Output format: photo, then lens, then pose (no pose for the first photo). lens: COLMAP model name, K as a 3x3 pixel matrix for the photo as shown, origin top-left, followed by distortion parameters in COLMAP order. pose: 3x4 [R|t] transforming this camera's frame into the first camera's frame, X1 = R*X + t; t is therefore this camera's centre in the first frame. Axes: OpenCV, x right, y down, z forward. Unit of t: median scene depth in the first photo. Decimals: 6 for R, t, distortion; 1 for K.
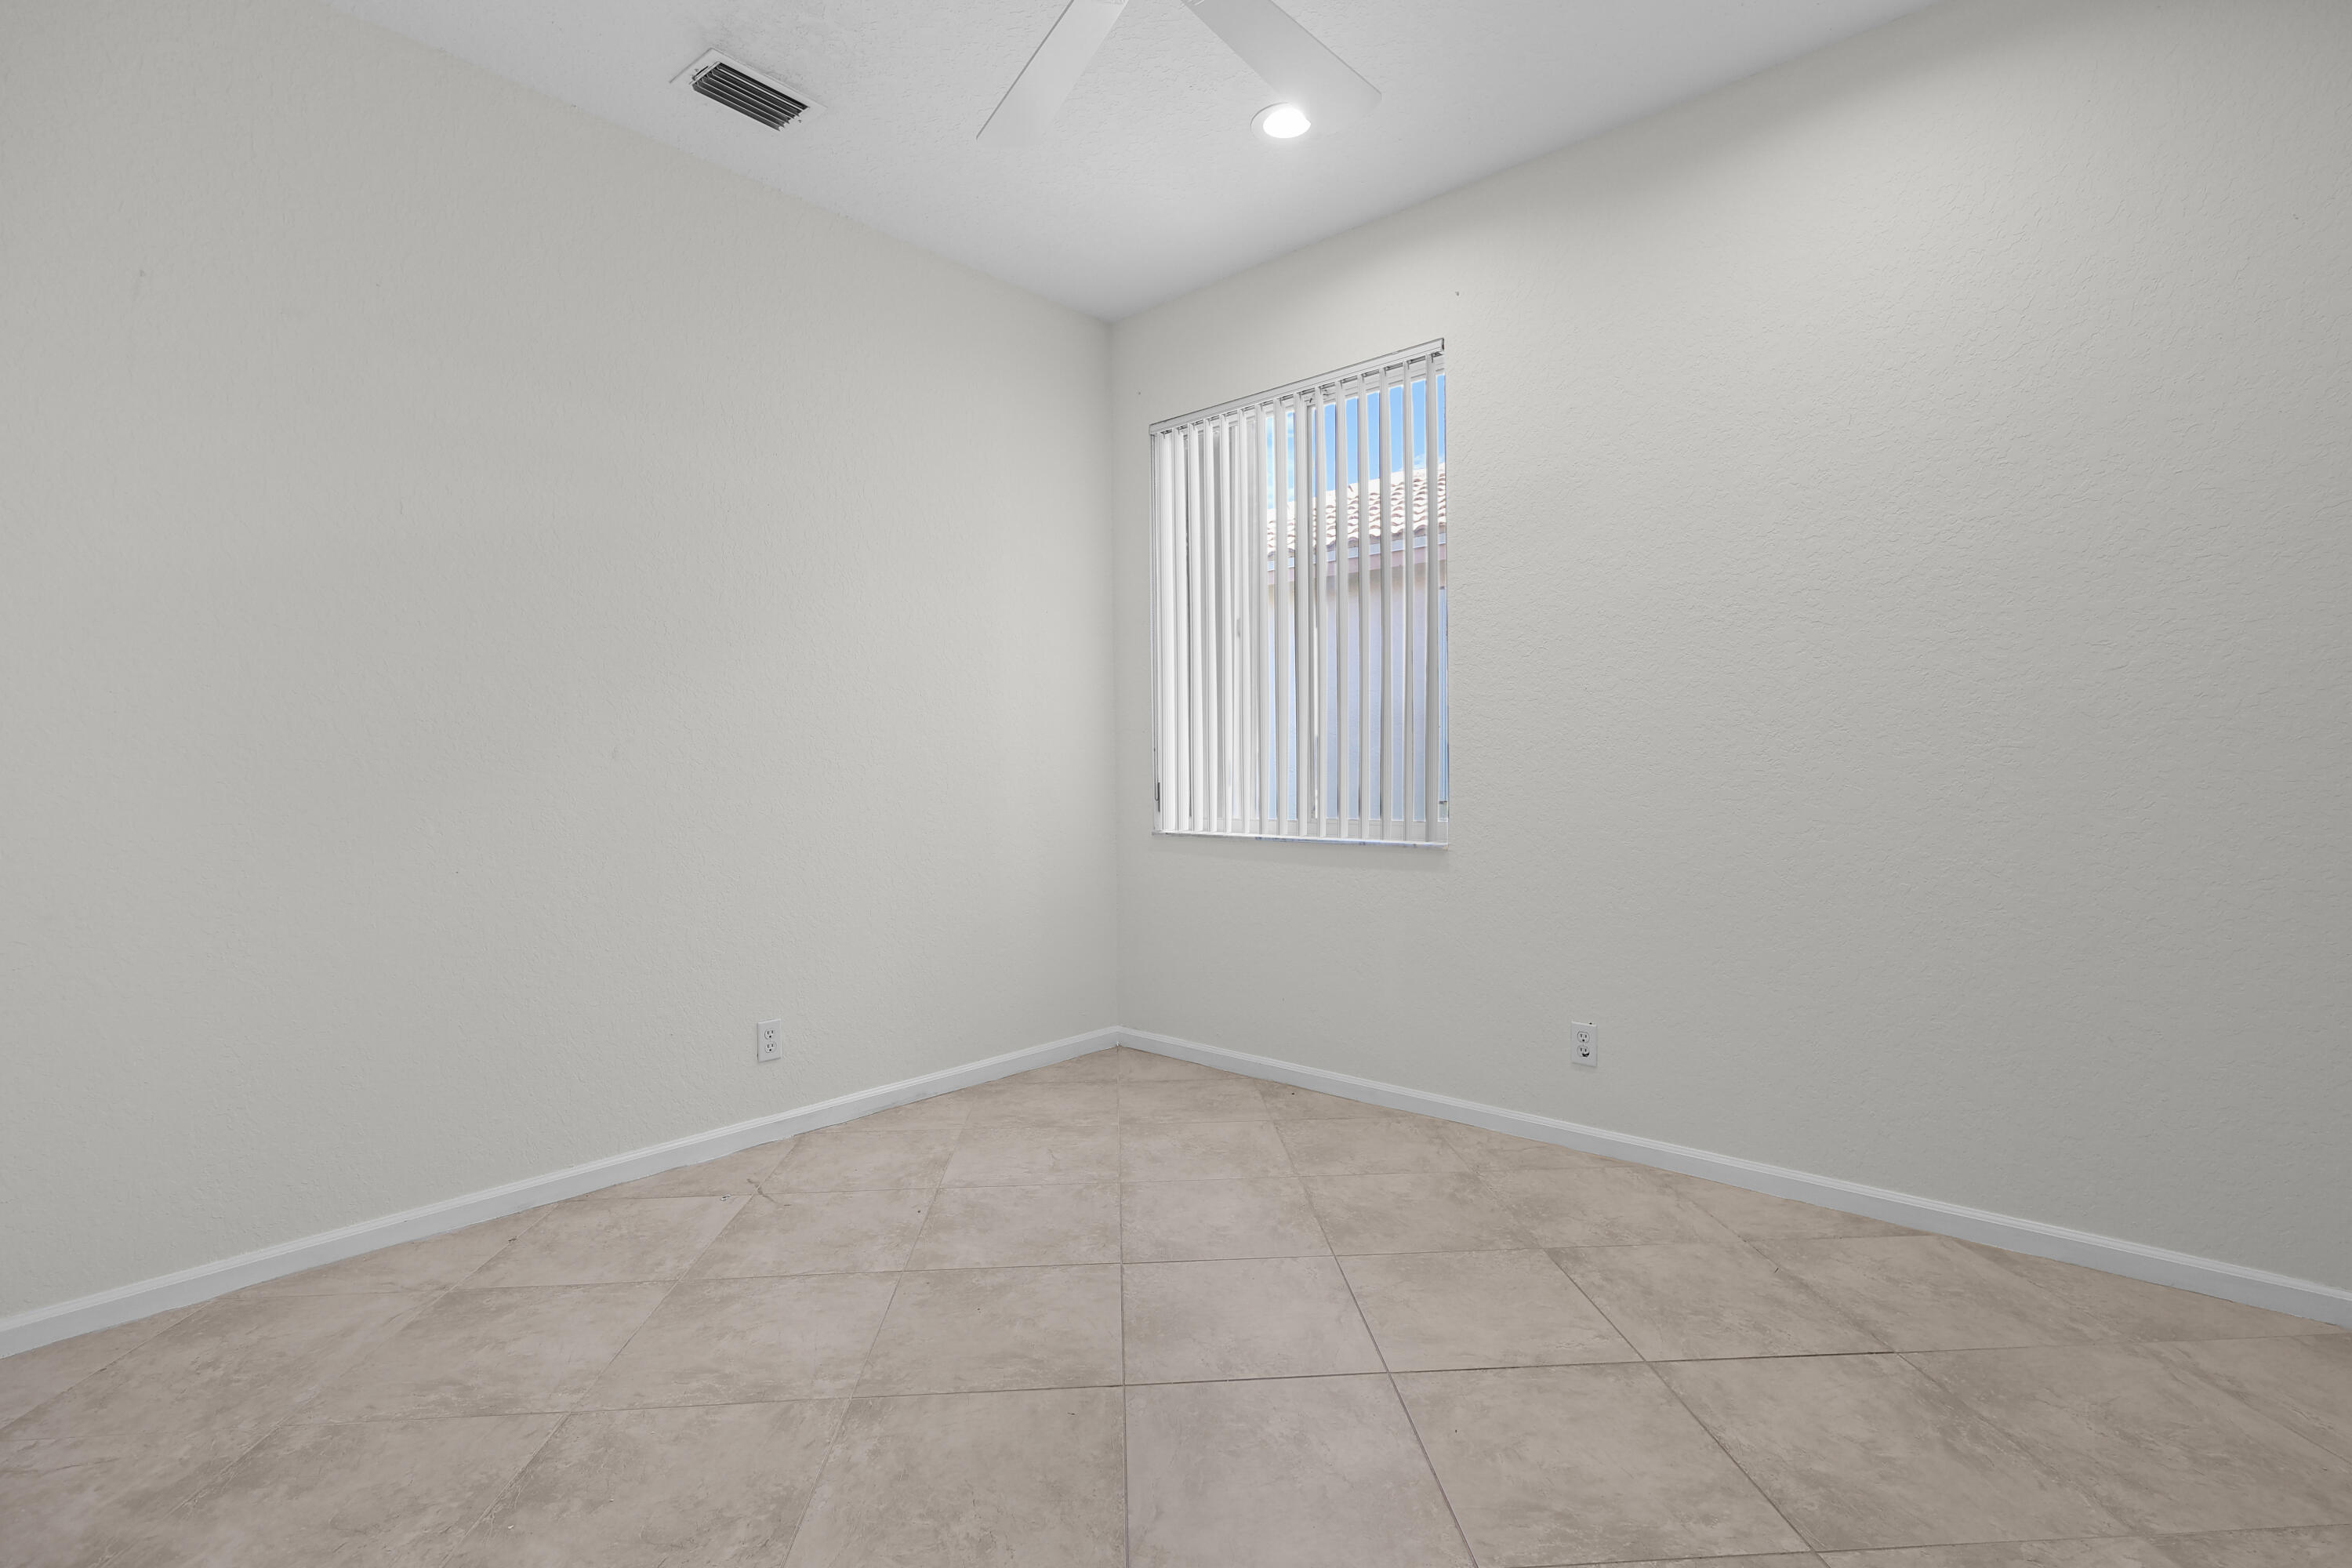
lens RADIAL K [[1102.0, 0, 1172.3], [0, 1102.0, 772.5], [0, 0, 1]] dist [-0.002323, 0.000460]
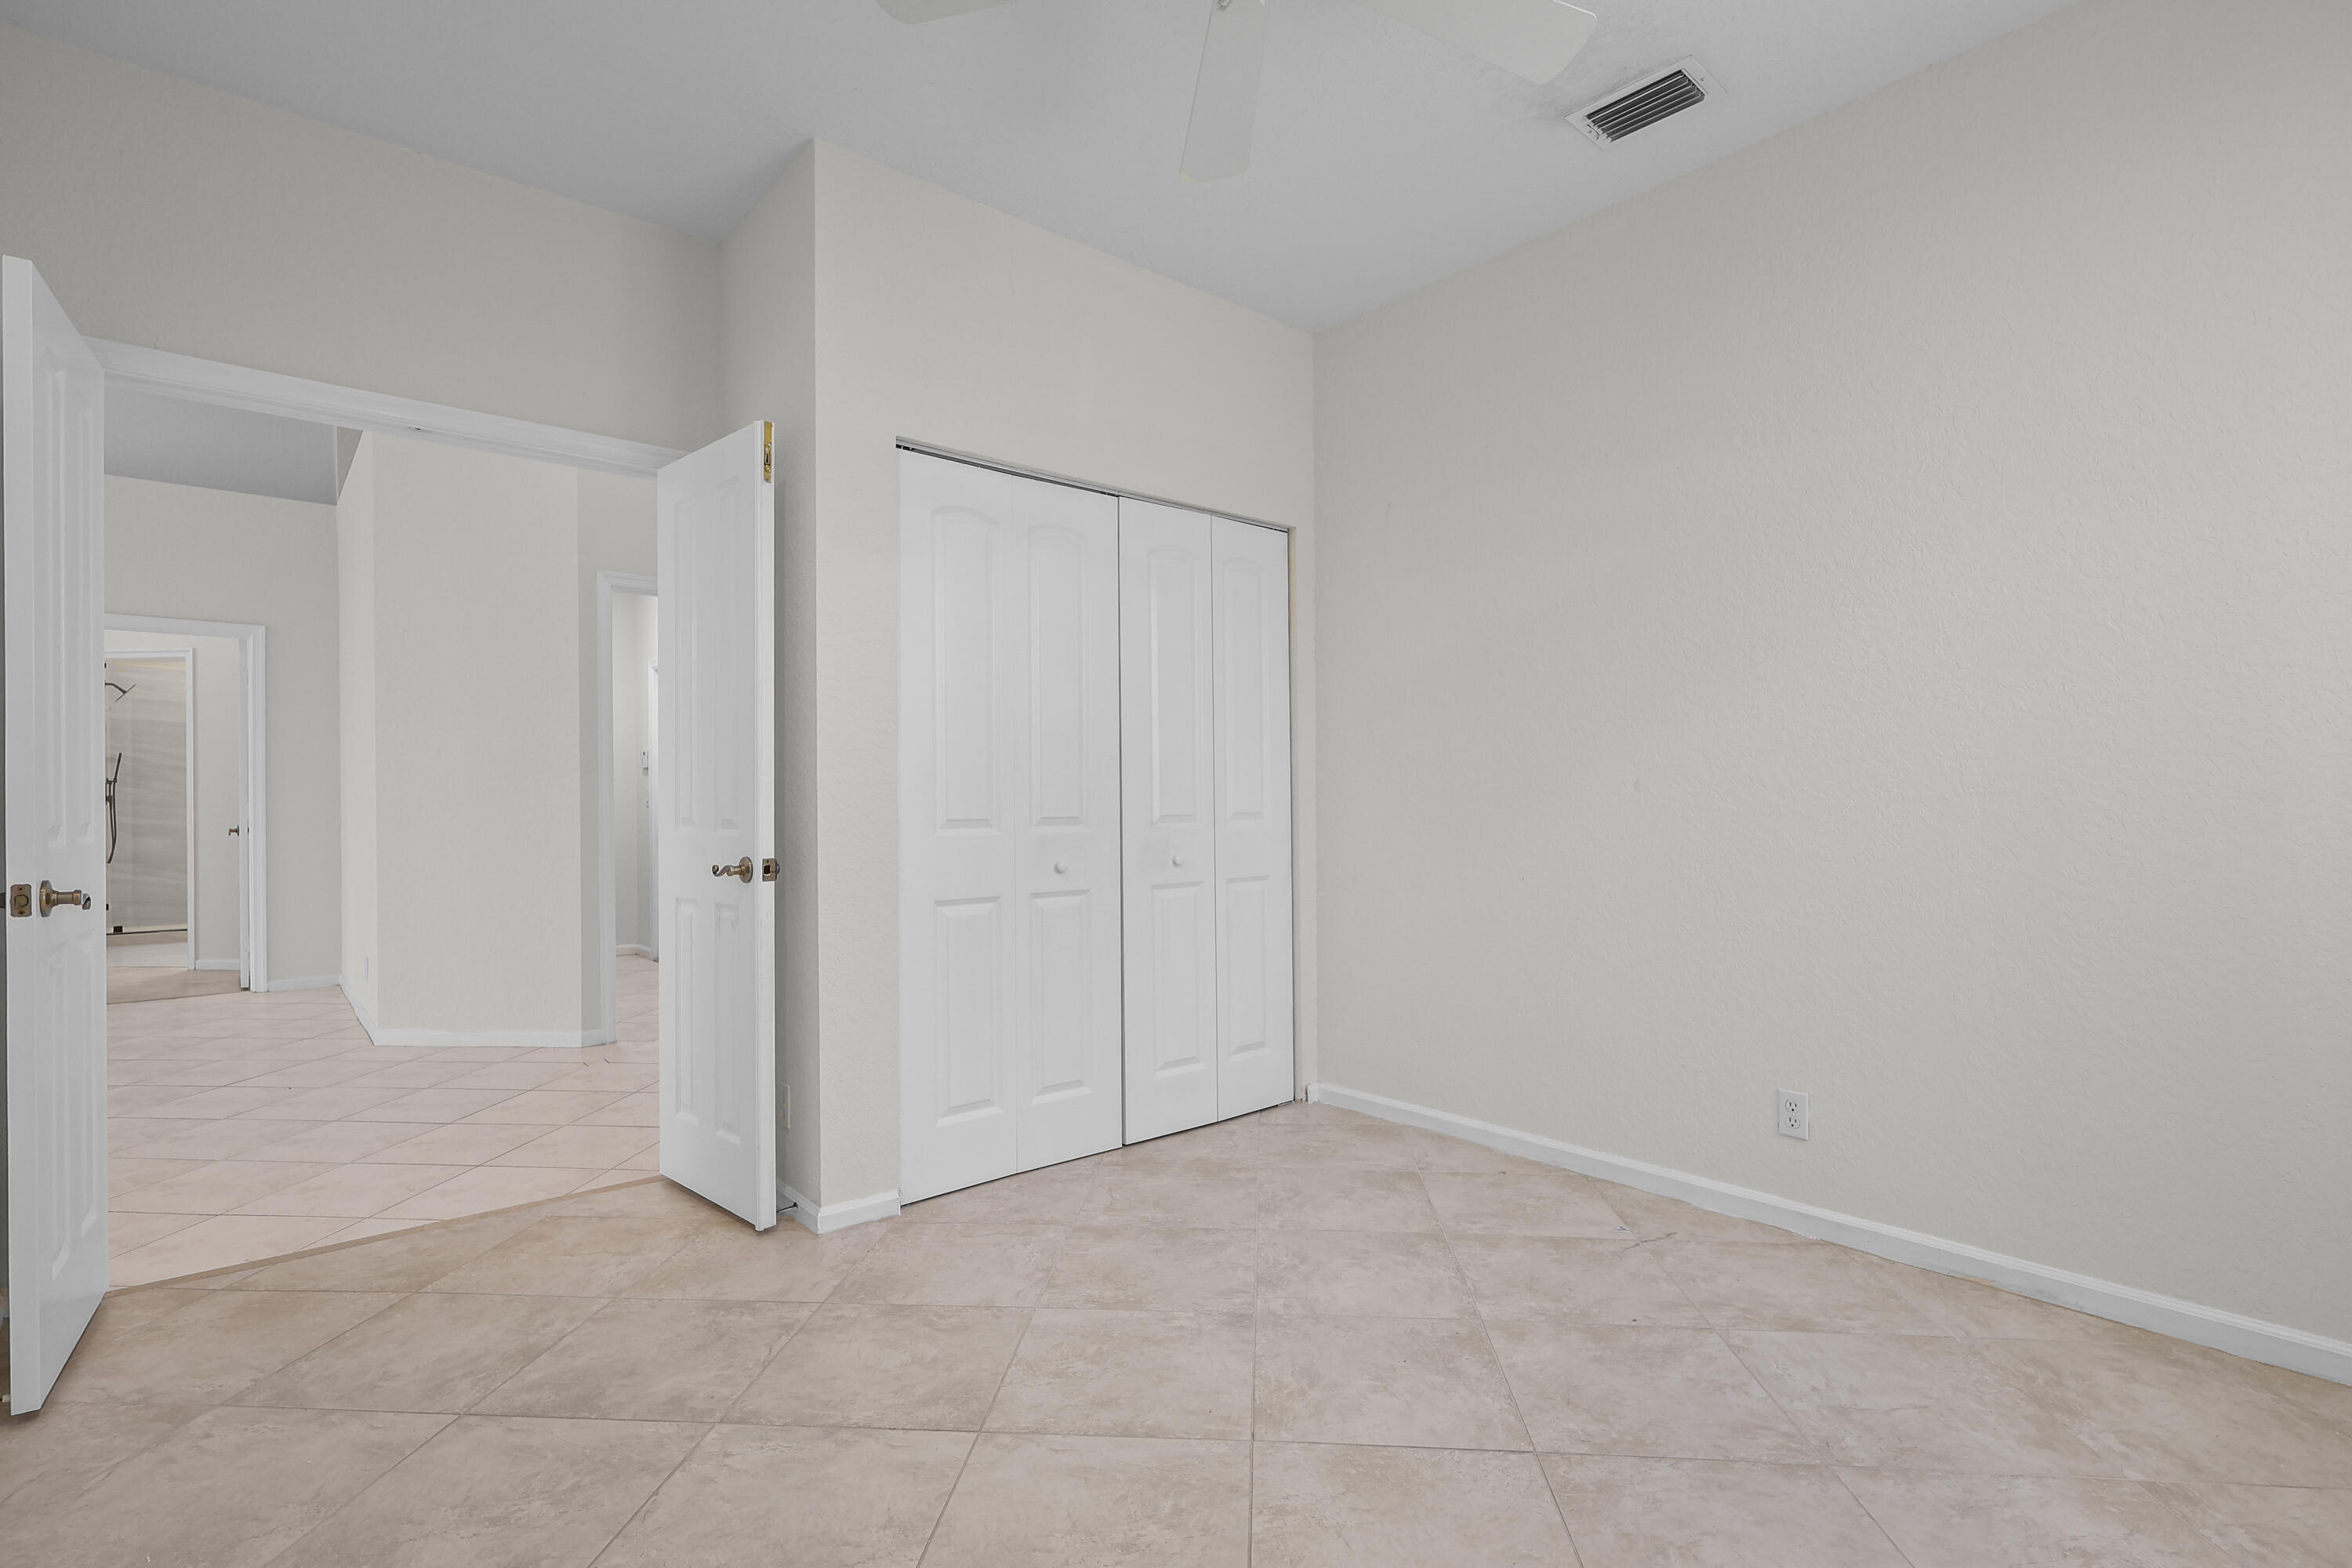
lens RADIAL K [[1102.0, 0, 1174.1], [0, 1102.0, 787.8], [0, 0, 1]] dist [-0.002323, 0.000460]
pose [[-0.138339, 0.001169, -0.990384, 0.640454], [-0.001690, 0.999998, 0.001416, -0.015234], [0.990384, 0.001870, -0.138336, 0.733106]]
